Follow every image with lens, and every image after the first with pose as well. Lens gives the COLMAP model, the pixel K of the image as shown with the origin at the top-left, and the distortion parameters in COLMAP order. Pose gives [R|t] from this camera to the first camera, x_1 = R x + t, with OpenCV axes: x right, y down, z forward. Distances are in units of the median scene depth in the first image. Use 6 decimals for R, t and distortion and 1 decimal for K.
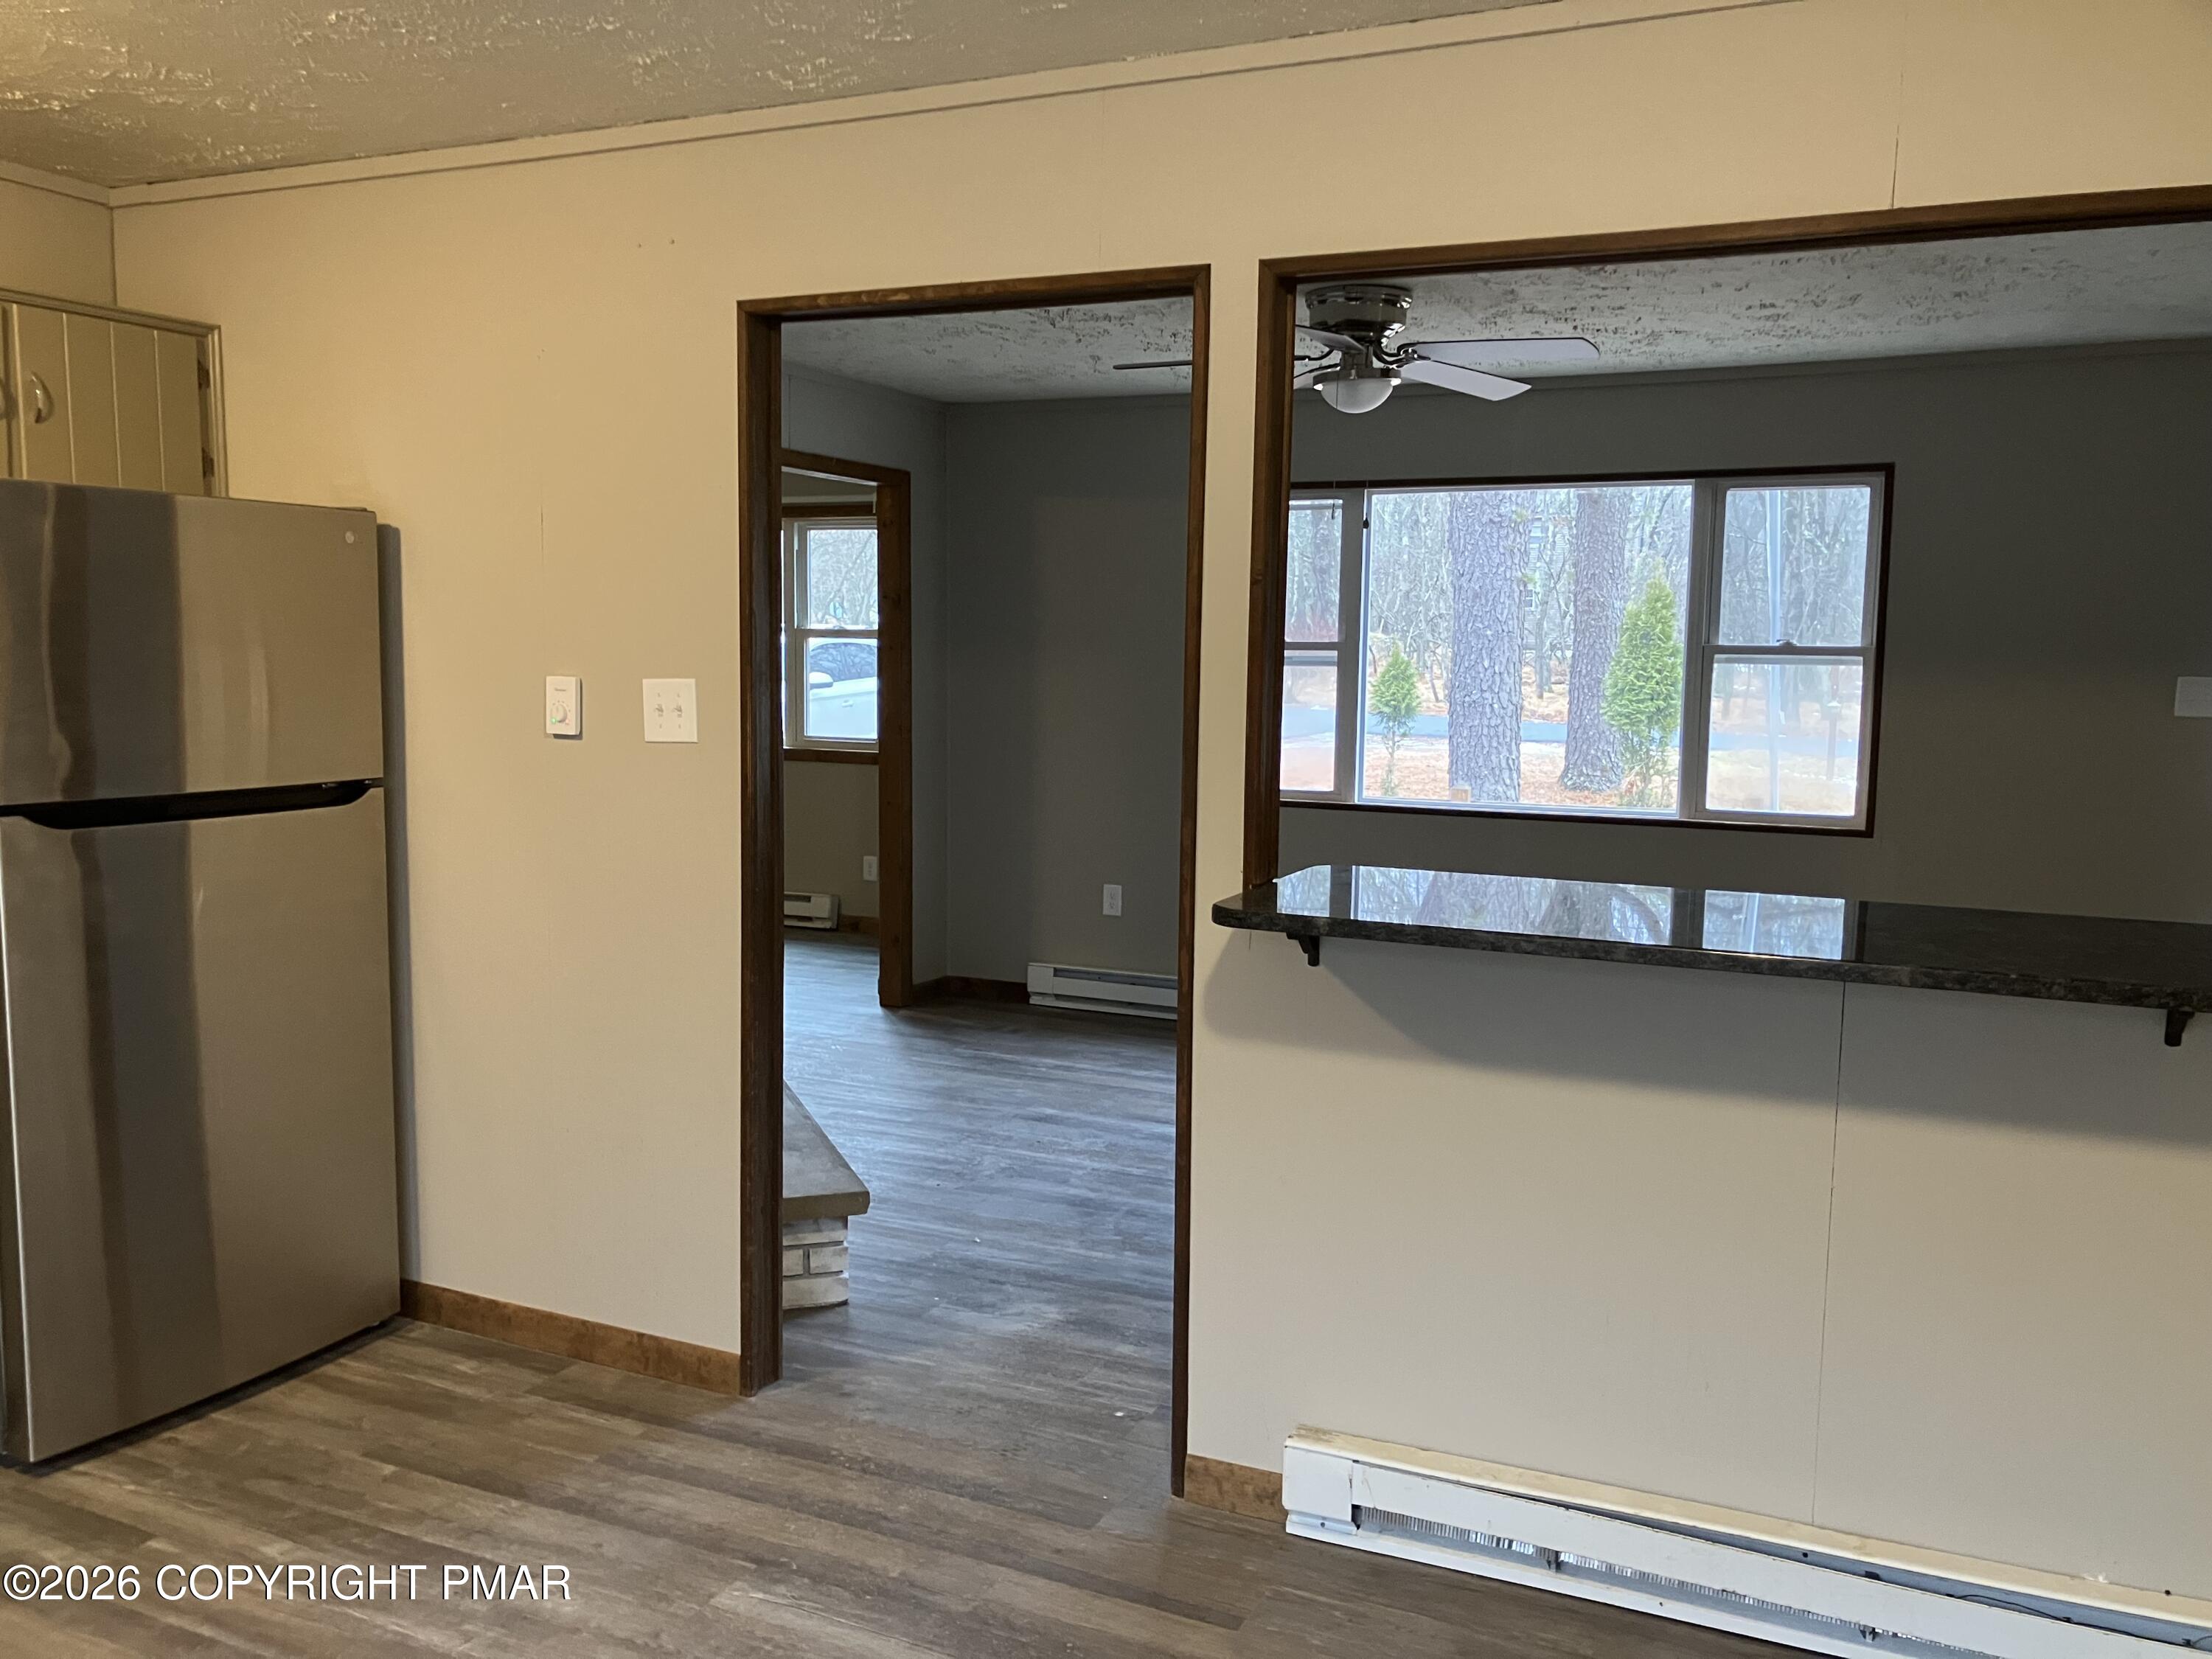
lens RADIAL K [[1833.2, 0, 1099.7], [0, 1833.2, 818.3], [0, 0, 1]] dist [0.103288, -0.099359]
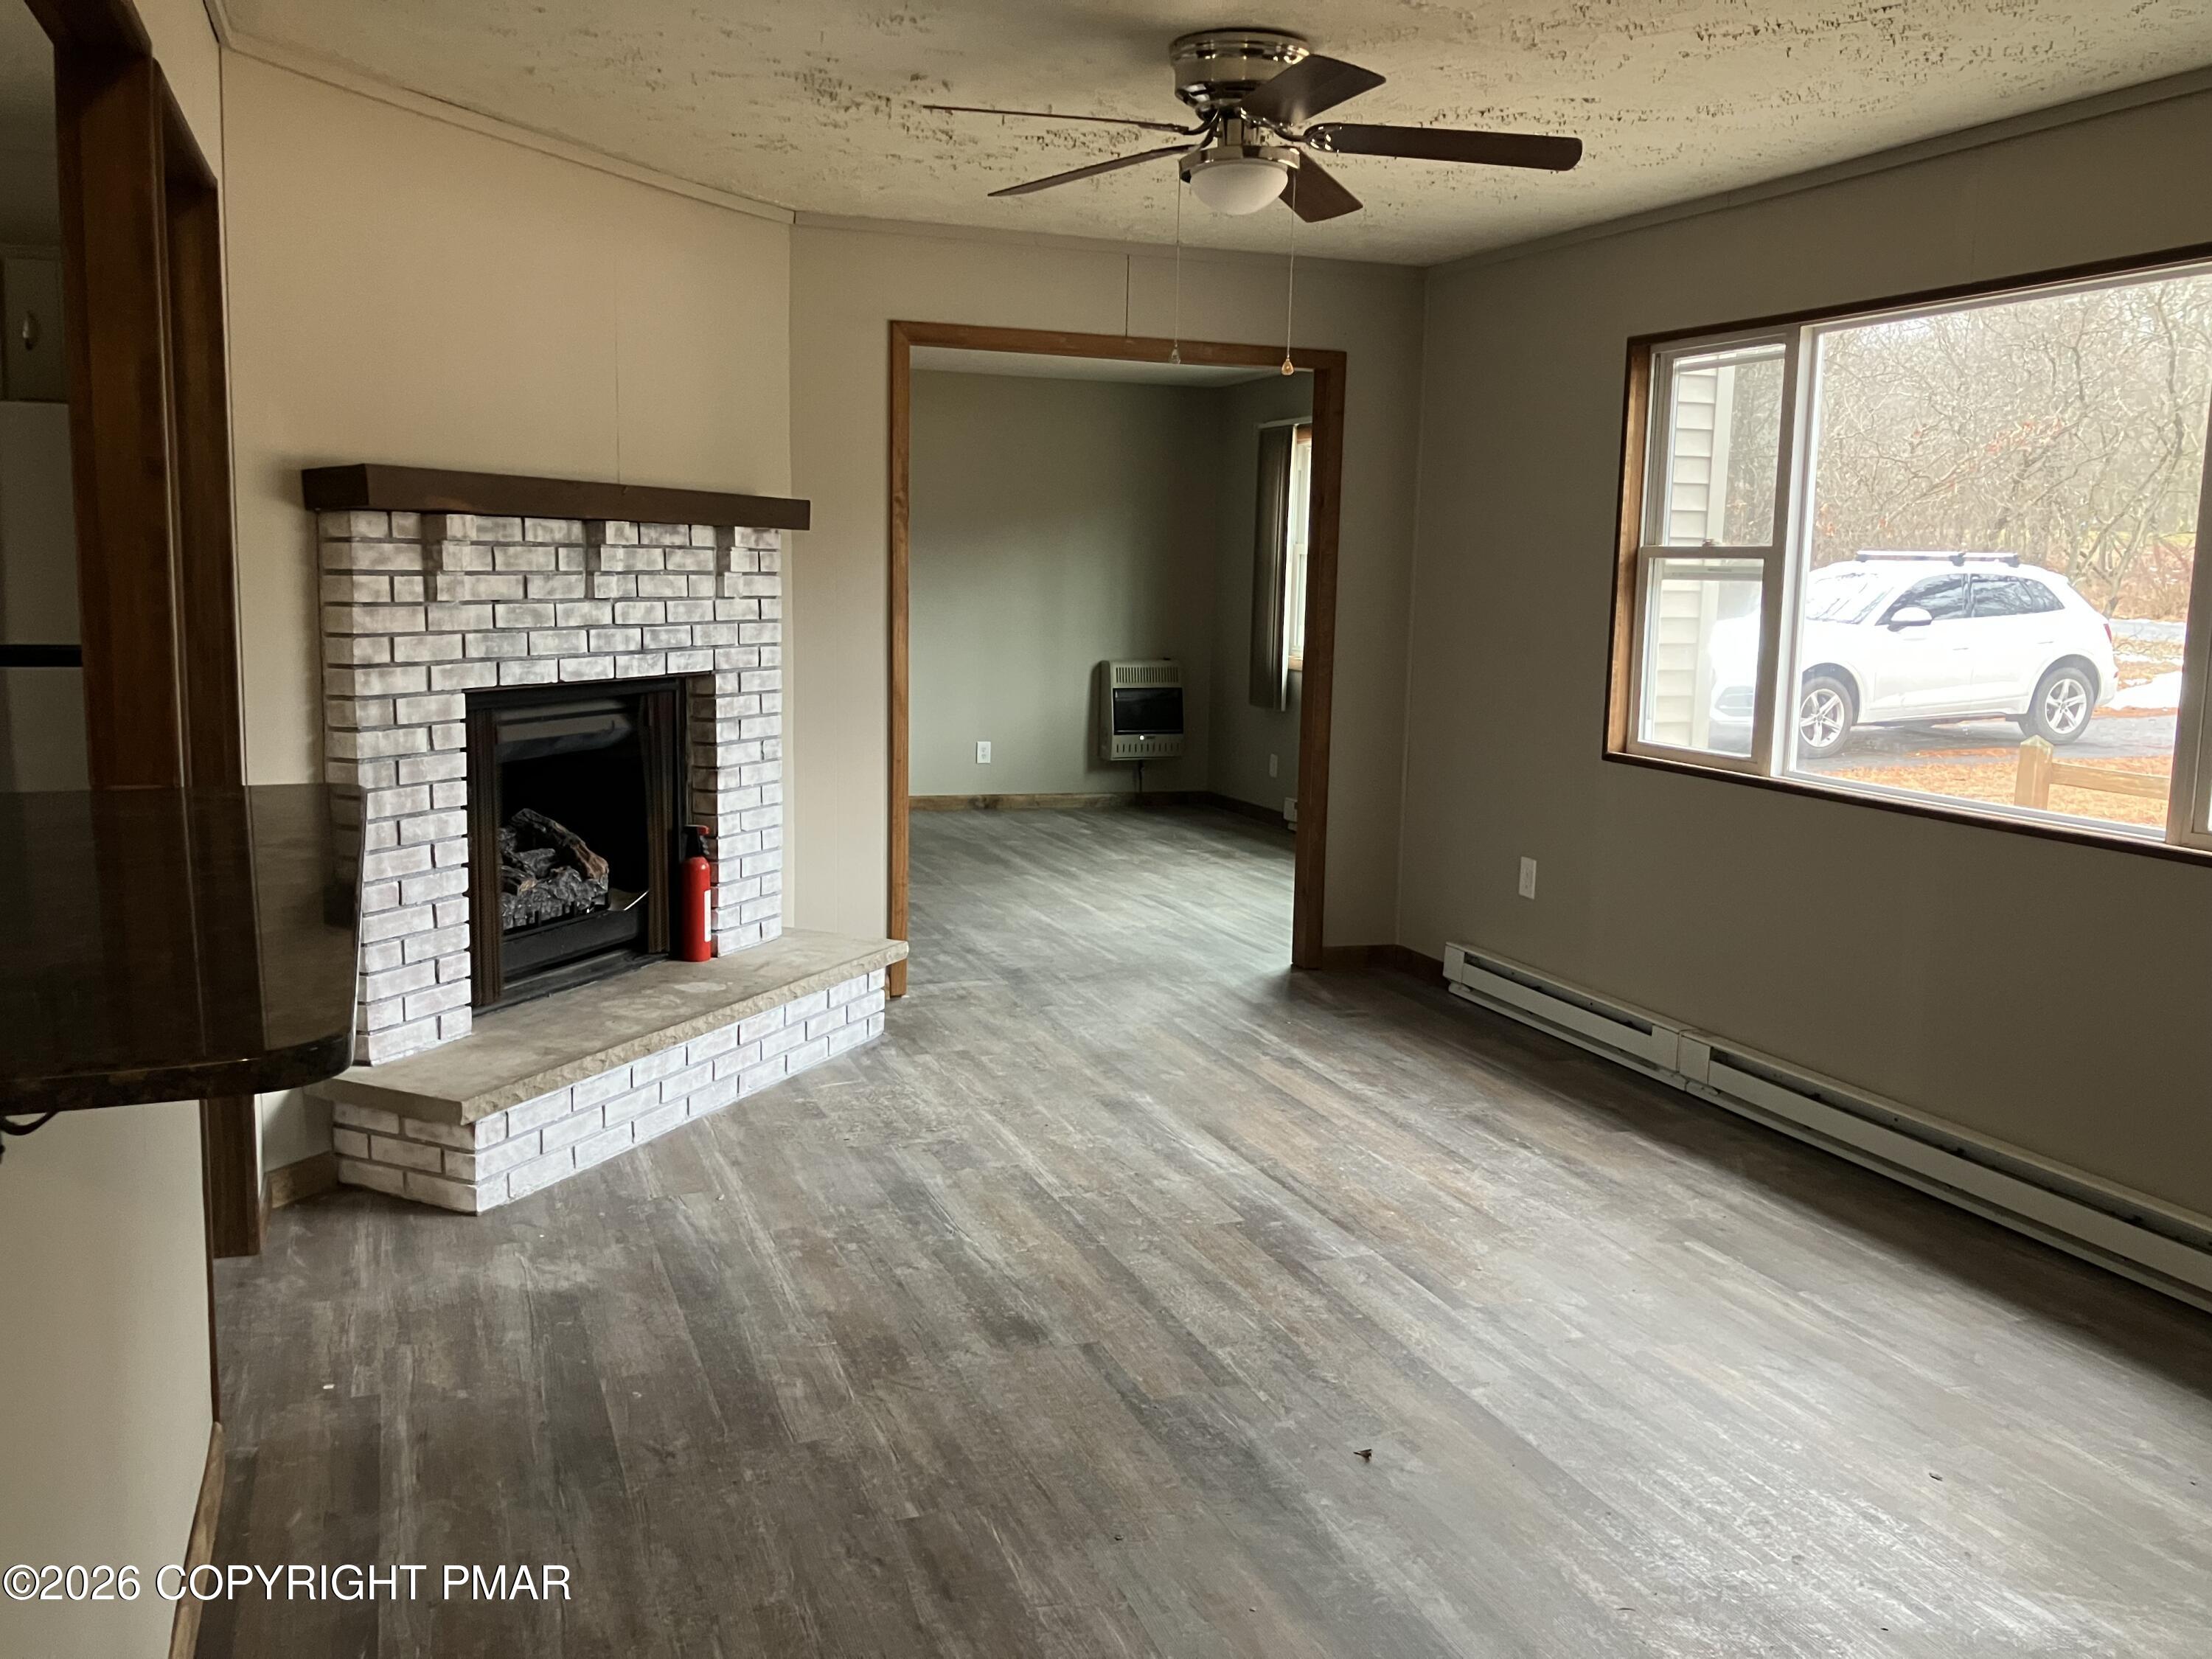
lens RADIAL K [[1837.1, 0, 1106.0], [0, 1837.1, 829.5], [0, 0, 1]] dist [0.062421, -0.002907]
pose [[0.713521, 0.107486, -0.692340, 0.769598], [-0.078834, 0.994204, 0.073105, -0.035588], [0.696185, 0.002418, 0.717858, 0.548362]]
